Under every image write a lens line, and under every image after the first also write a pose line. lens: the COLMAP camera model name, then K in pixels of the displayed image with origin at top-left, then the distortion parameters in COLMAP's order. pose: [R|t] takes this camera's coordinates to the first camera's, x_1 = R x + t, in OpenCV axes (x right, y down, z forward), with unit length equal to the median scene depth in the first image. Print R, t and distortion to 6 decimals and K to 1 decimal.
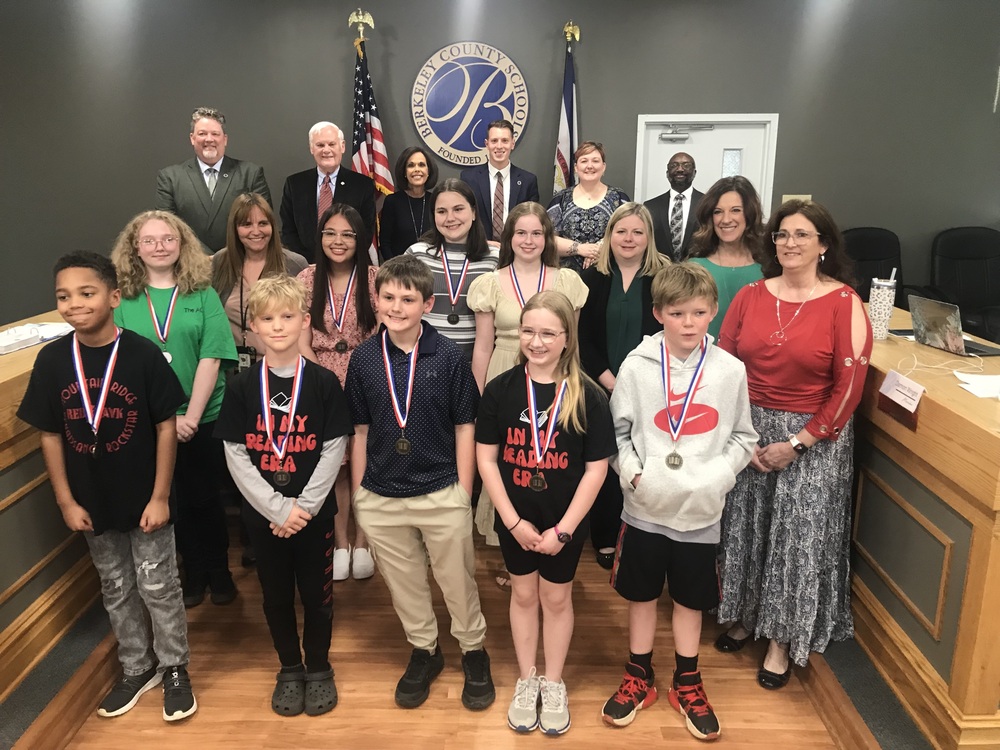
lens RADIAL K [[791.0, 0, 506.2], [0, 791.0, 353.7], [0, 0, 1]] dist [-0.001566, 0.014286]
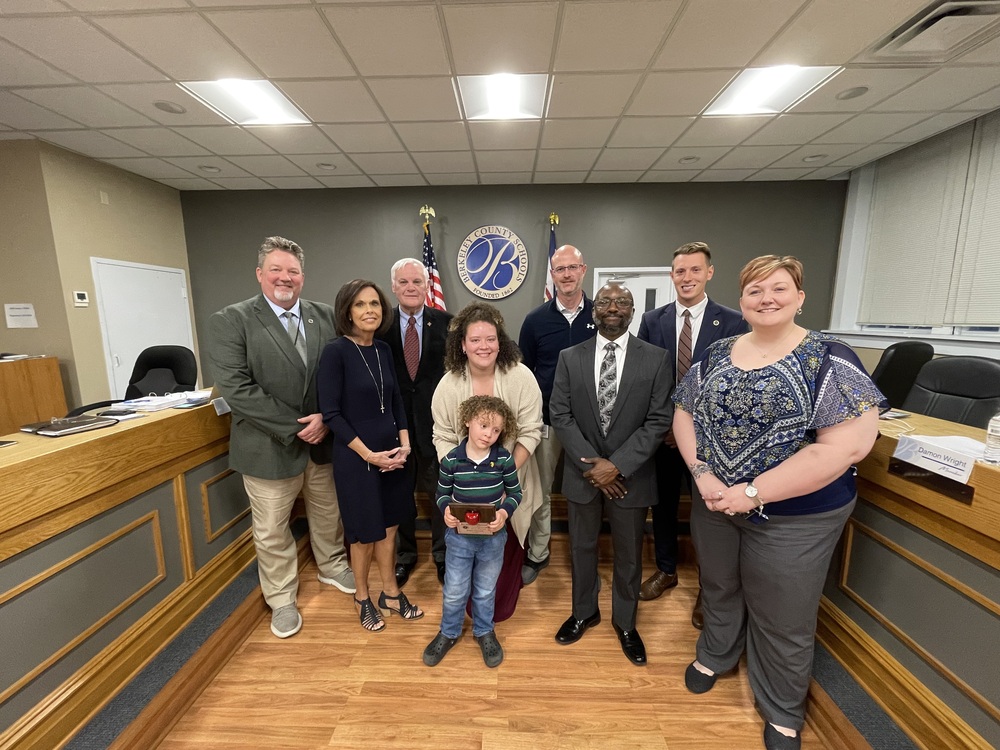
lens RADIAL K [[403.4, 0, 500.0], [0, 403.4, 376.1], [0, 0, 1]] dist [-0.005790, -0.000658]
pose [[0.999858, -0.004715, -0.016190, -0.017663], [0.003333, 0.996431, -0.084348, -0.006385], [0.016530, 0.084282, 0.996305, 0.178935]]
